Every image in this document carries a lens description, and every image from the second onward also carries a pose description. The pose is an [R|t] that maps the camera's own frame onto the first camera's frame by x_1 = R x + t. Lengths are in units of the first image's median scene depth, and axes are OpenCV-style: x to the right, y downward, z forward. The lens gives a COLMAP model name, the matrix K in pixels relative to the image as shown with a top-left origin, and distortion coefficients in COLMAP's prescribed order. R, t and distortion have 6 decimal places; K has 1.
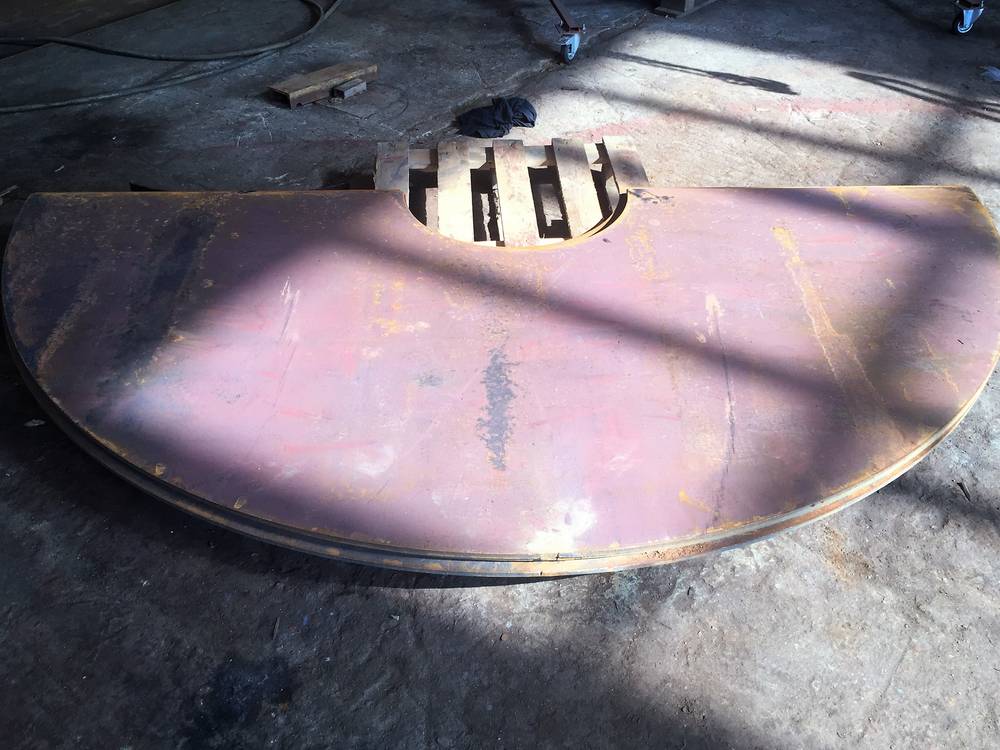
lens RADIAL K [[855.9, 0, 500.0], [0, 855.9, 375.0], [0, 0, 1]] dist [0.086190, -0.111396]
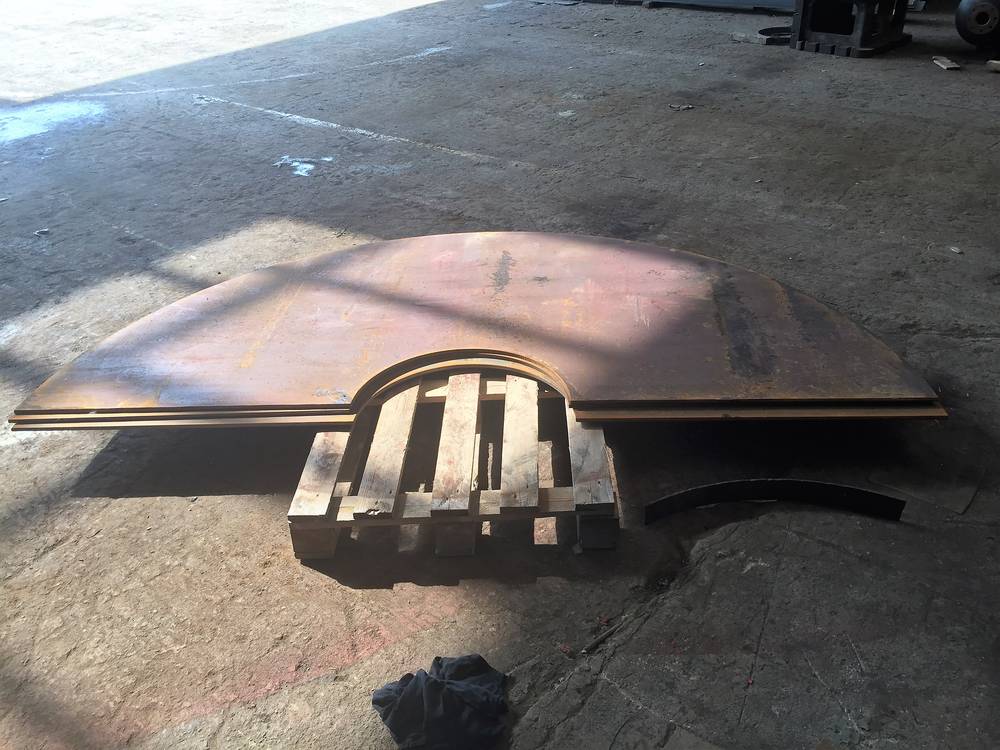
lens RADIAL K [[855.9, 0, 500.0], [0, 855.9, 375.0], [0, 0, 1]] dist [0.086190, -0.111396]
pose [[-0.996104, -0.027181, 0.083894, -0.099130], [0.073531, 0.269197, 0.960274, -1.061917], [-0.048685, 0.962702, -0.266149, 1.094639]]
